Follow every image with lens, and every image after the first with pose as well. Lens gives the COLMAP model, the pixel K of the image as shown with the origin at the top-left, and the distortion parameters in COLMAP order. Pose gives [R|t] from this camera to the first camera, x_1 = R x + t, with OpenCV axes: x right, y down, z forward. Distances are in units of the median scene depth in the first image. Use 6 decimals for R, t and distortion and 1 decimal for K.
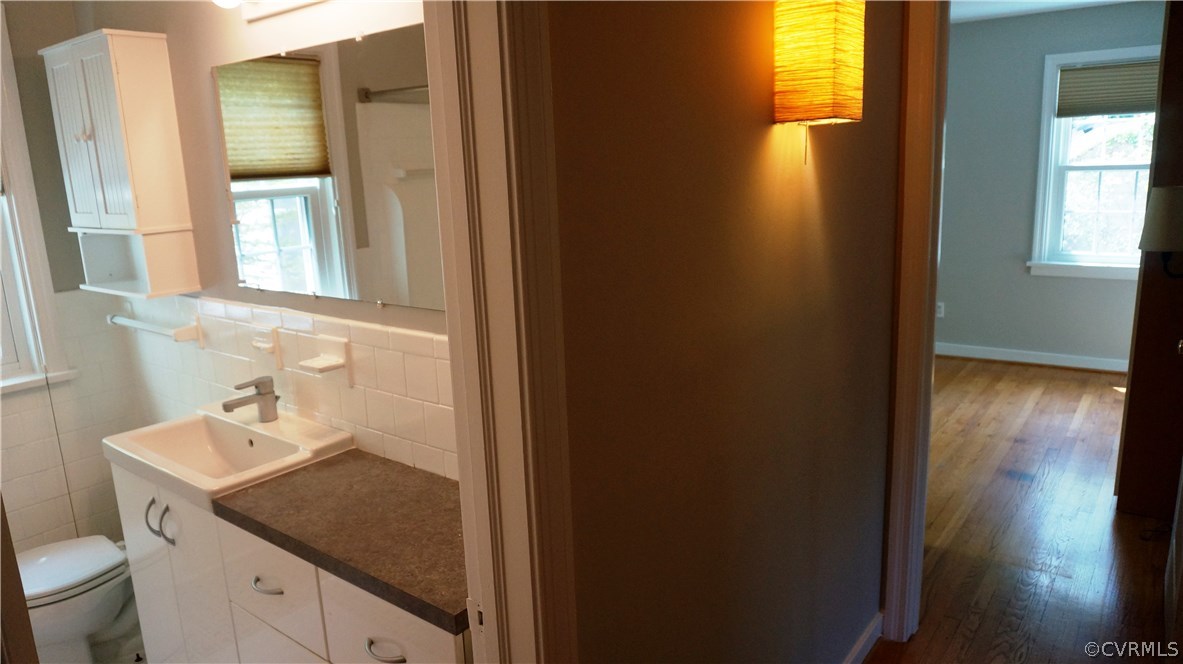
lens RADIAL K [[784.2, 0, 587.9], [0, 784.2, 338.6], [0, 0, 1]] dist [-0.060018, 0.018267]
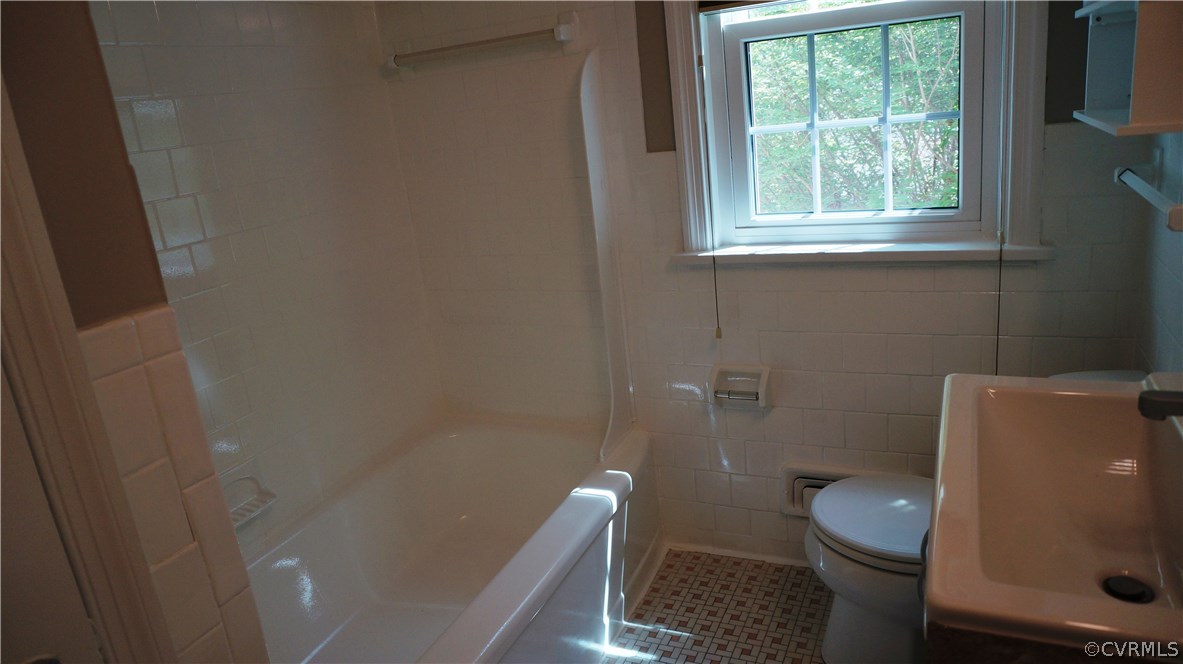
lens RADIAL K [[784.2, 0, 590.7], [0, 784.2, 334.7], [0, 0, 1]] dist [-0.060018, 0.018267]
pose [[0.214752, 0.287924, -0.933264, -0.125077], [-0.120073, 0.956093, 0.267337, -0.016641], [0.969260, 0.054649, 0.239894, 0.484828]]
